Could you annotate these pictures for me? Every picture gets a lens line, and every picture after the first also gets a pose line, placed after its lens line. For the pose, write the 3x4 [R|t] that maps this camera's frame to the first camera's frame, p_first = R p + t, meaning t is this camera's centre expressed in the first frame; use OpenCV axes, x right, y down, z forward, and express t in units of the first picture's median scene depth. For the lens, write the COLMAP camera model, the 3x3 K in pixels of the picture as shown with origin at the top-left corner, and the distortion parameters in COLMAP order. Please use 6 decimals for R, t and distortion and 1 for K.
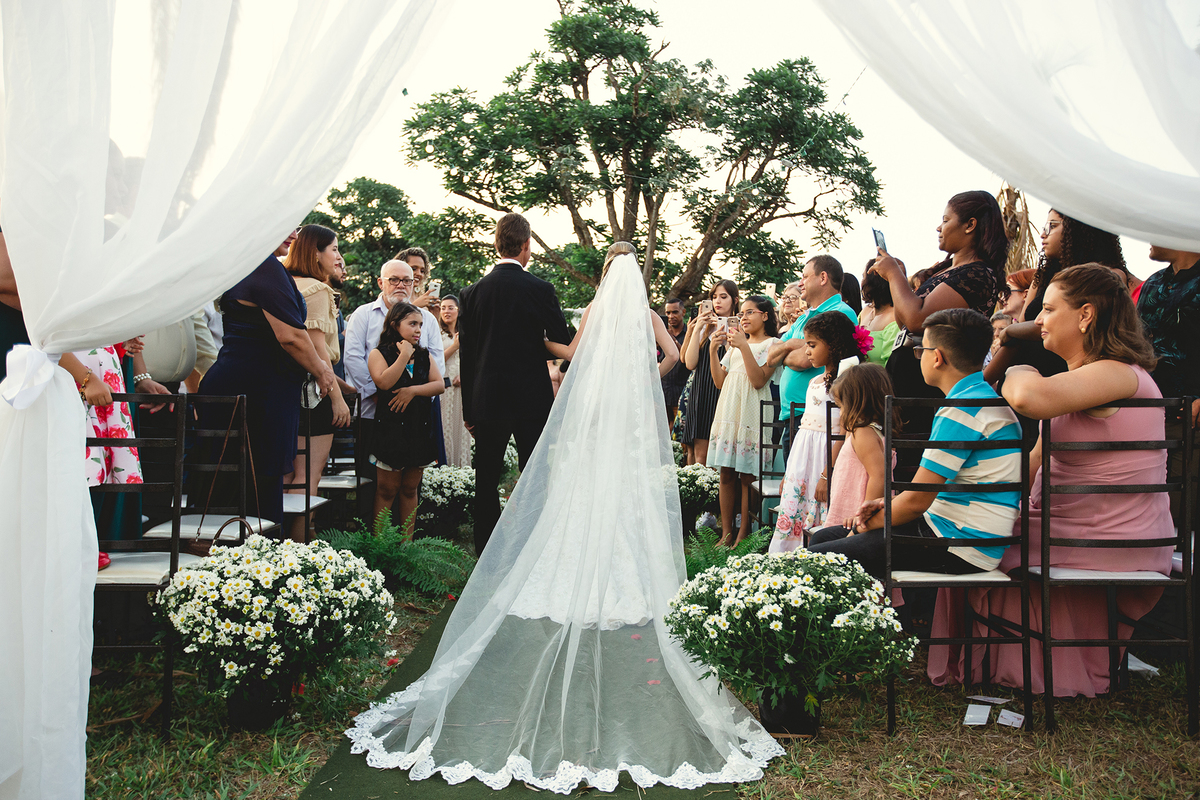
lens RADIAL K [[1152.6, 0, 598.2], [0, 1152.6, 404.2], [0, 0, 1]] dist [0.060106, 0.000000]
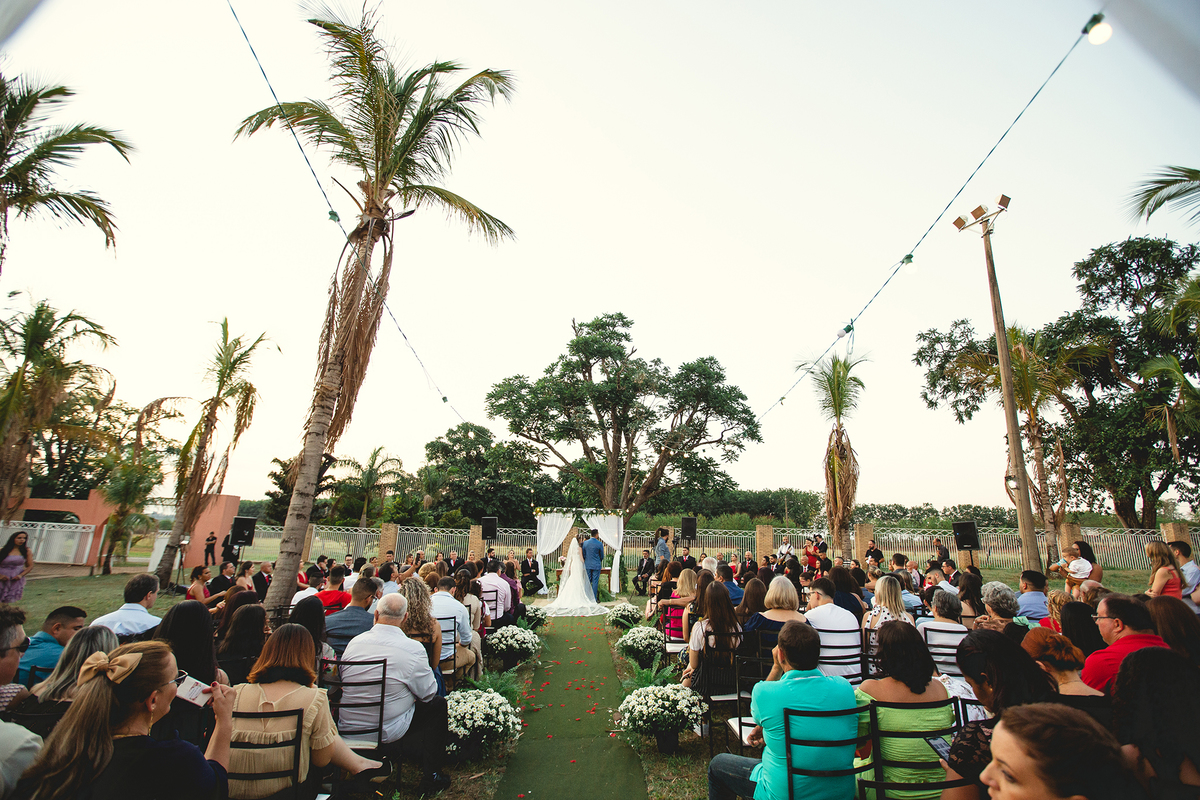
lens RADIAL K [[1152.6, 0, 599.5], [0, 1152.6, 399.7], [0, 0, 1]] dist [0.060106, 0.000000]
pose [[0.999816, -0.014495, 0.012542, -0.018891], [0.017394, 0.961025, -0.275915, 0.250350], [-0.008053, 0.276083, 0.961100, -0.683627]]
